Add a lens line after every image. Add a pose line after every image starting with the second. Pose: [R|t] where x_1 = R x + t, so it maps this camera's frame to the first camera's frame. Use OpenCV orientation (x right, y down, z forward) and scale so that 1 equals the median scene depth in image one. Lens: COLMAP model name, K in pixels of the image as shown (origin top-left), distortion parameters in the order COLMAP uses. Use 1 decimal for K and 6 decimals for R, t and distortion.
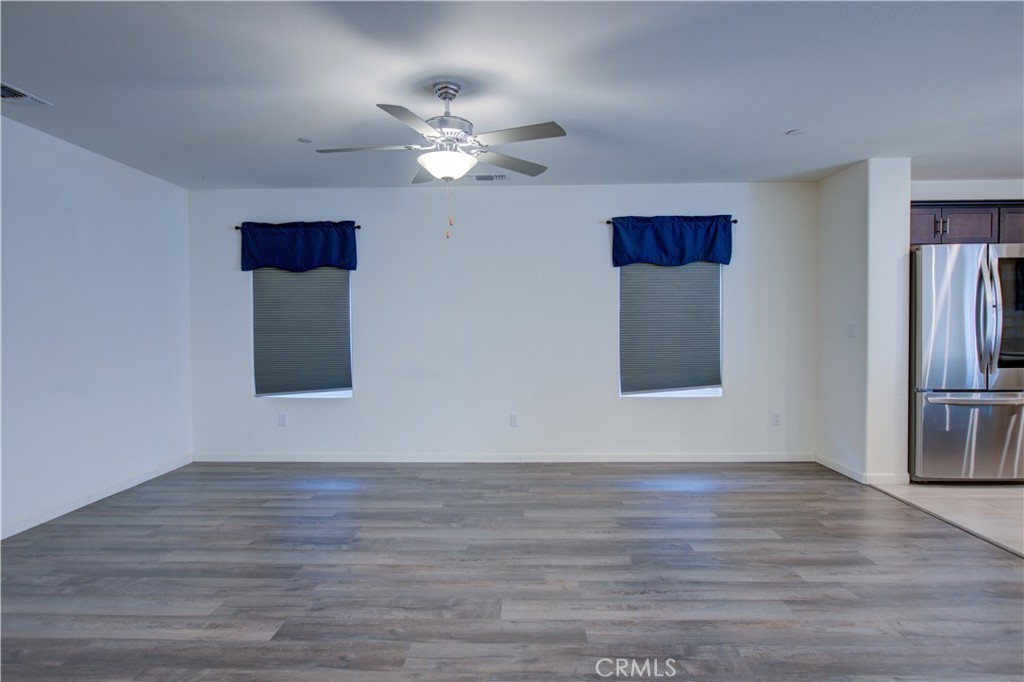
lens RADIAL K [[572.1, 0, 494.6], [0, 572.1, 334.1], [0, 0, 1]] dist [-0.004310, -0.000867]
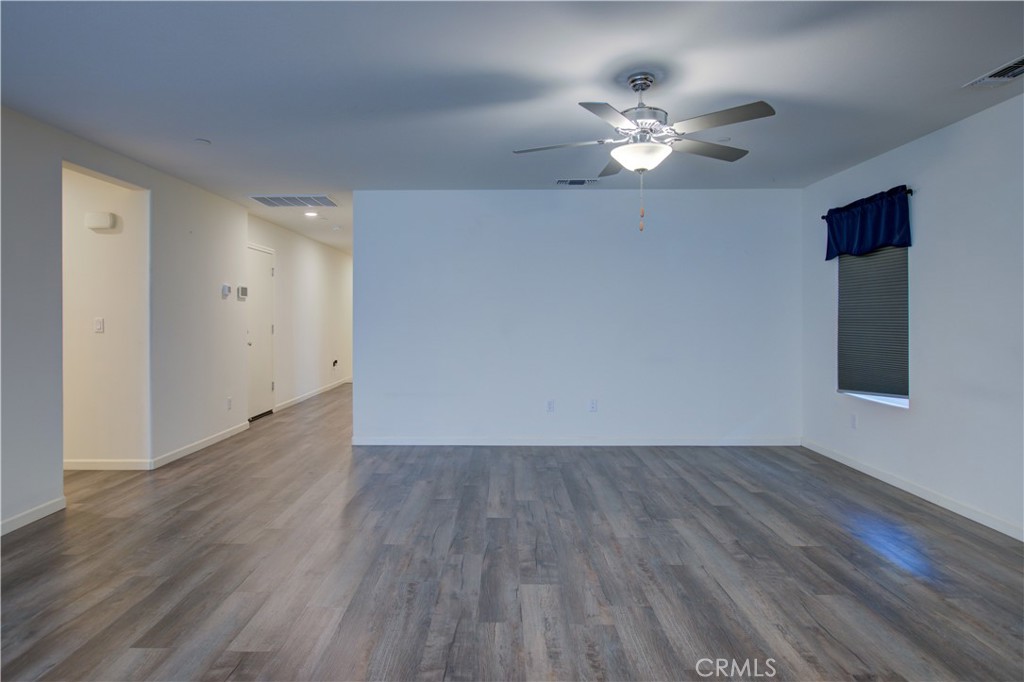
lens RADIAL K [[588.8, 0, 529.2], [0, 588.8, 320.0], [0, 0, 1]] dist [-0.000407, 0.000277]
pose [[0.064332, 0.011155, -0.997866, 0.540598], [-0.015560, 0.999827, 0.010174, -0.012039], [0.997807, 0.014872, 0.064494, 0.441197]]
